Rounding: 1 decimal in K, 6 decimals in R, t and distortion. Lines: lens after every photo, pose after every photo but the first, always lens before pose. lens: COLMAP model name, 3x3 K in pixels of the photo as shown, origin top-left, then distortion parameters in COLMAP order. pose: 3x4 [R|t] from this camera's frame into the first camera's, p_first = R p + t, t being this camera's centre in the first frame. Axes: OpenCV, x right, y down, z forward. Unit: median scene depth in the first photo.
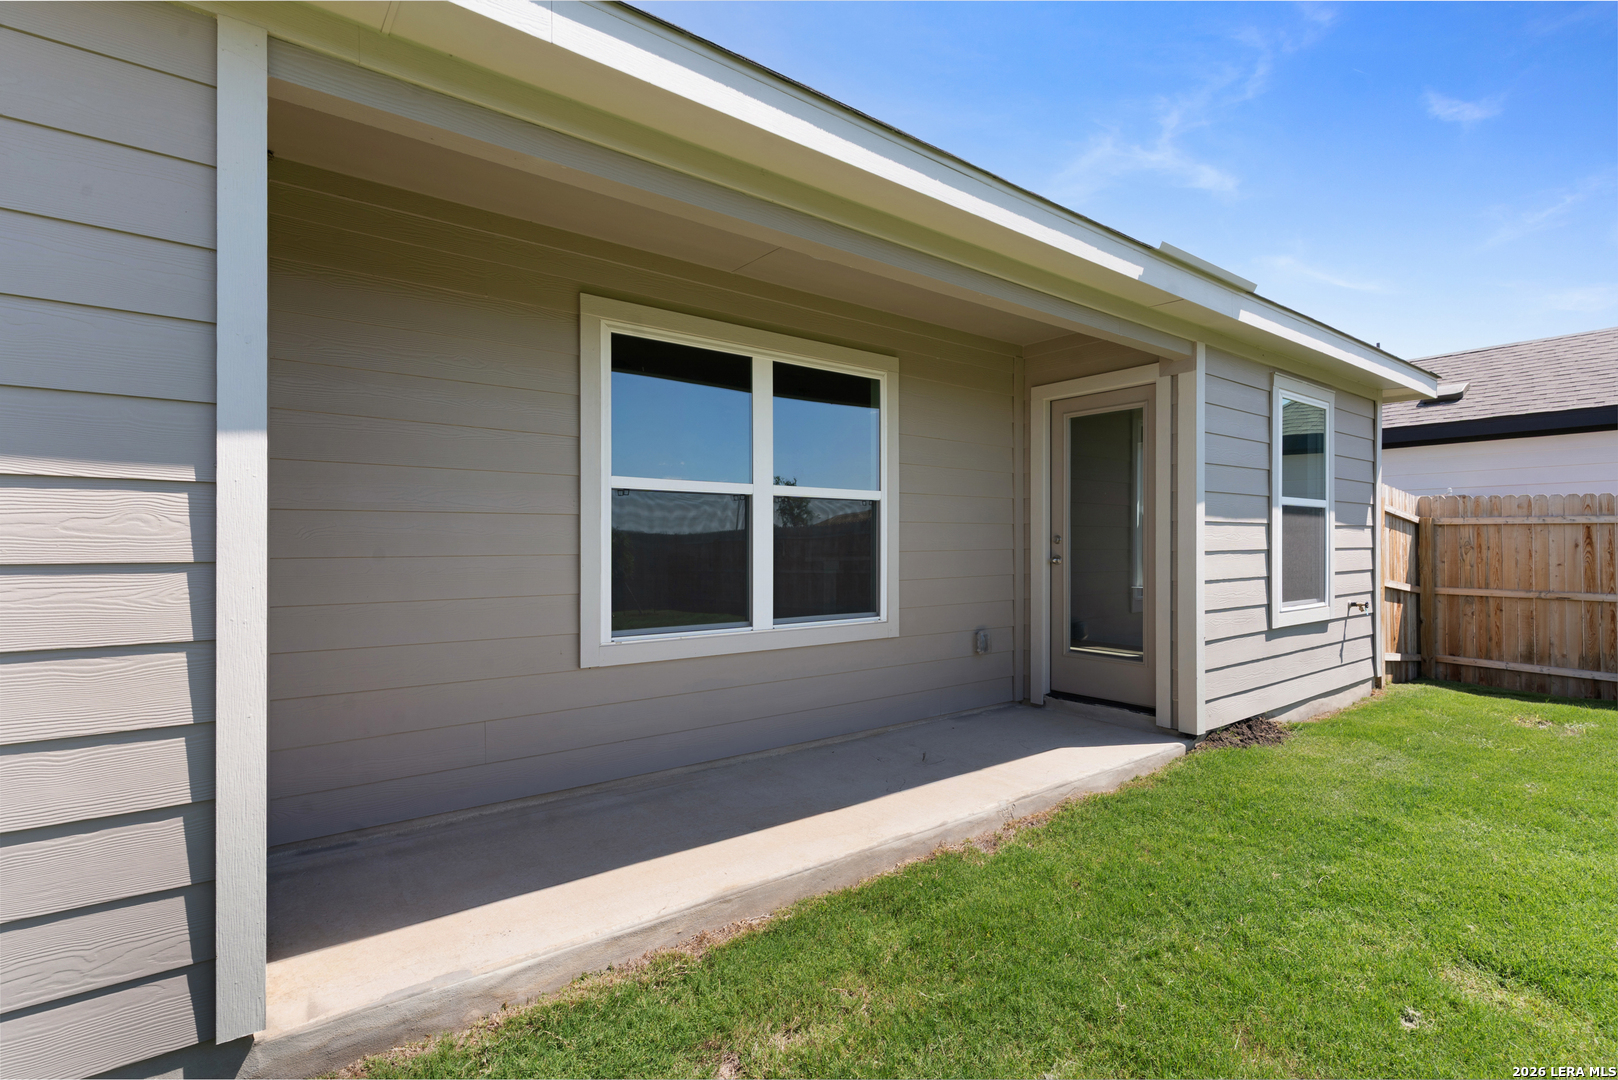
lens RADIAL K [[775.8, 0, 809.6], [0, 775.8, 541.2], [0, 0, 1]] dist [-0.005080, -0.001231]
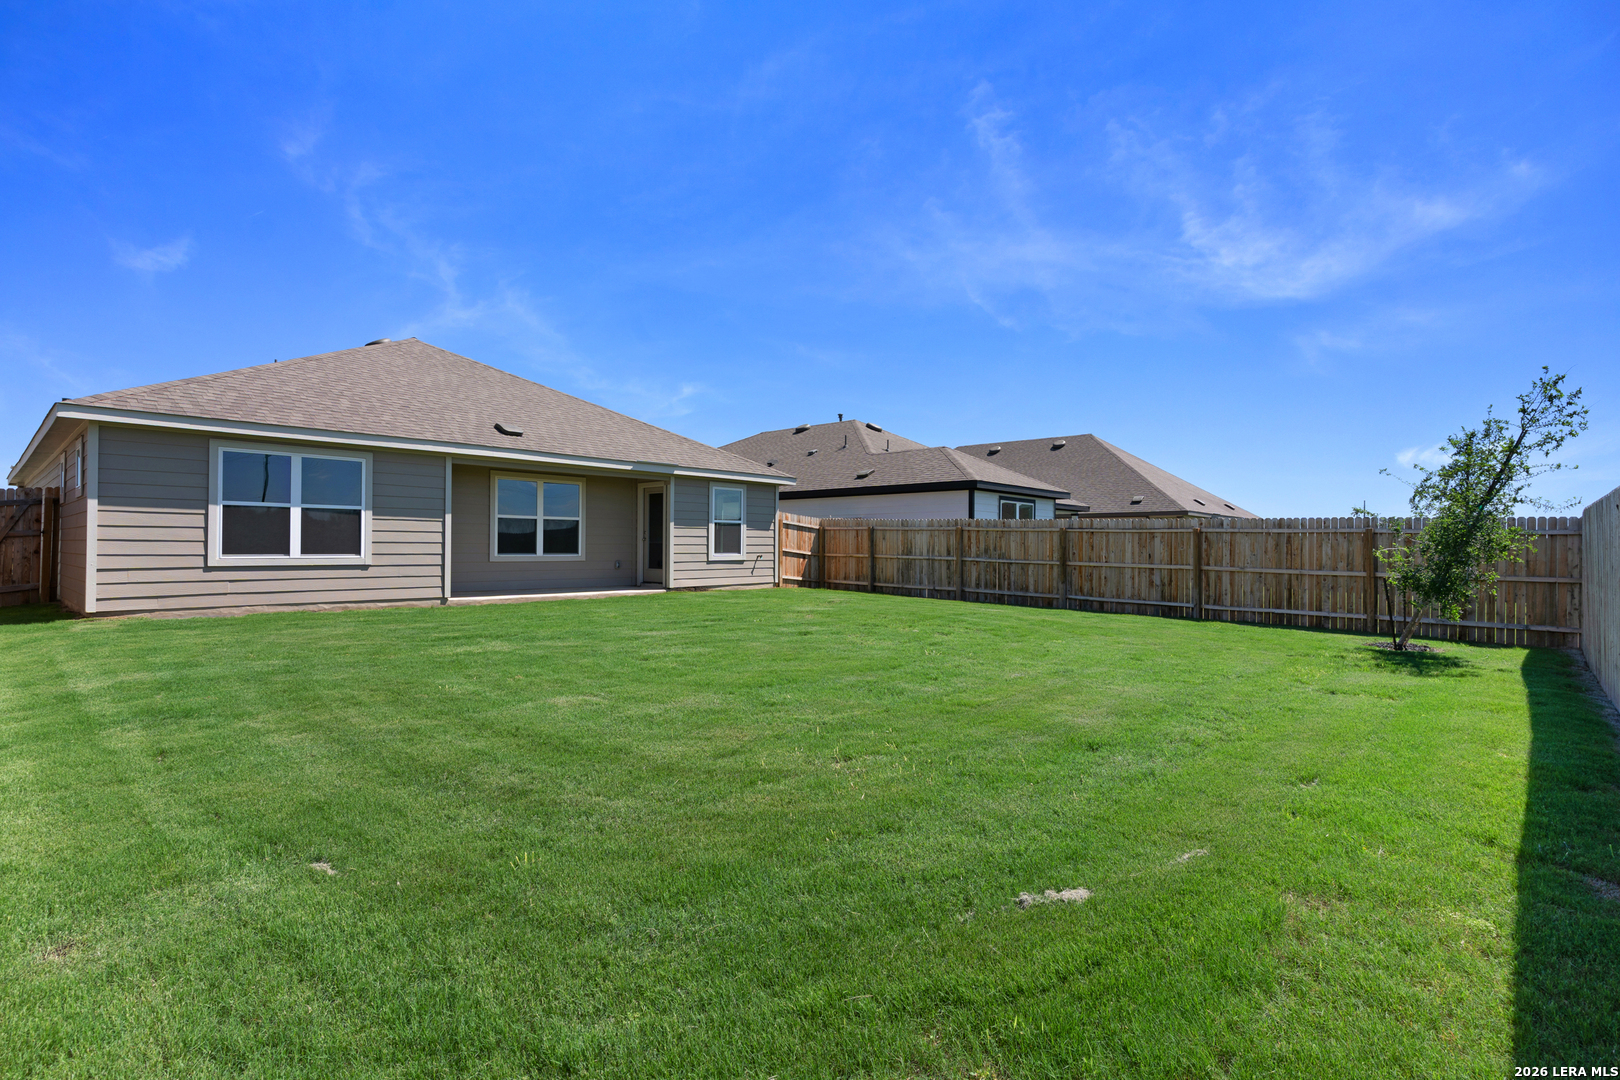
lens RADIAL K [[776.8, 0, 811.0], [0, 776.8, 538.0], [0, 0, 1]] dist [-0.005080, -0.001231]
pose [[0.985621, 0.007498, 0.168803, 0.512847], [-0.006154, 0.999945, -0.008484, 0.046893], [-0.168858, 0.007323, 0.985613, -2.491417]]
